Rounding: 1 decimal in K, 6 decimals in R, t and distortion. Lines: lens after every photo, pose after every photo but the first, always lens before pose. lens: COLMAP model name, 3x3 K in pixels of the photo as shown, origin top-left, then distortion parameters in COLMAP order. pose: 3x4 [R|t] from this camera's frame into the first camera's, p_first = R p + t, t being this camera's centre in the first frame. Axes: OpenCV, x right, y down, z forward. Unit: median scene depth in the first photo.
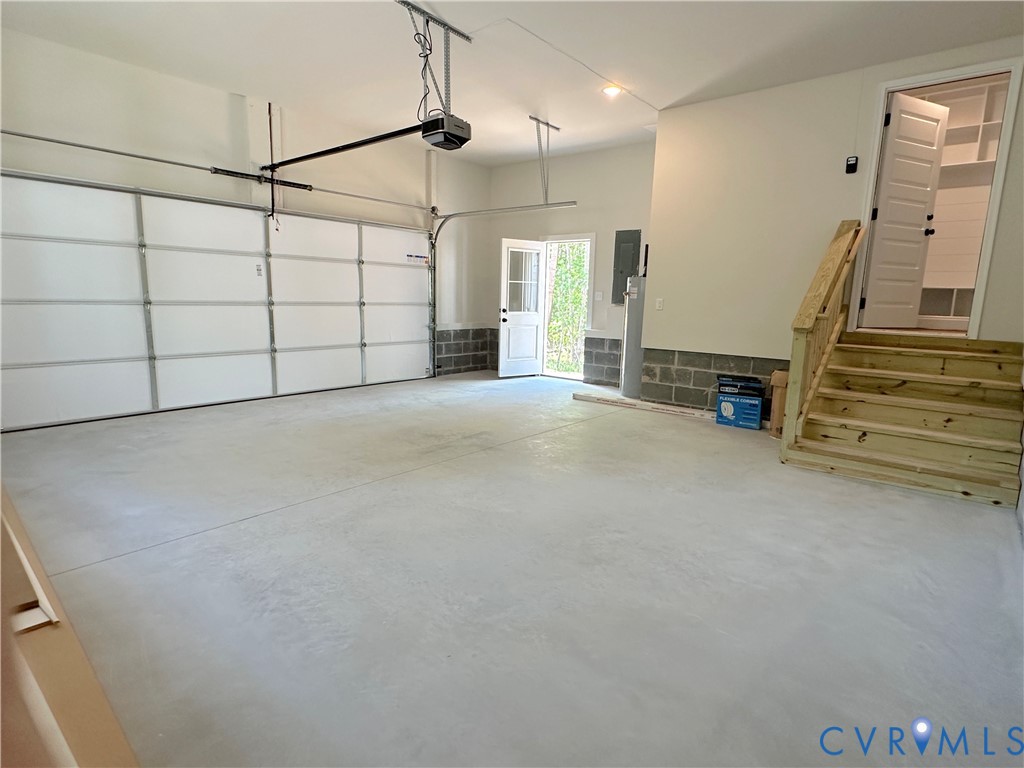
lens RADIAL K [[547.6, 0, 512.0], [0, 547.6, 384.0], [0, 0, 1]] dist [-0.002494, 0.000170]
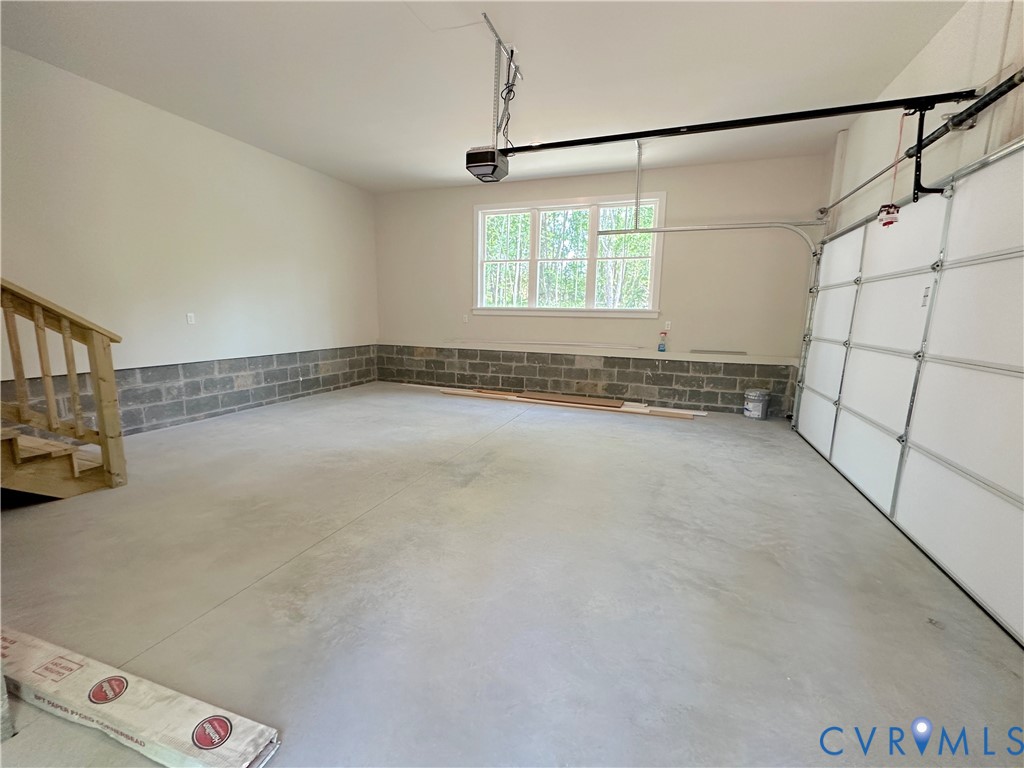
lens RADIAL K [[435.2, 0, 512.0], [0, 435.2, 384.0], [0, 0, 1]] dist [-0.000128, -0.000032]
pose [[-0.939689, 0.010881, -0.341856, 0.092771], [-0.097834, 0.949182, 0.299134, -0.233536], [0.327738, 0.314538, -0.890872, 1.394156]]
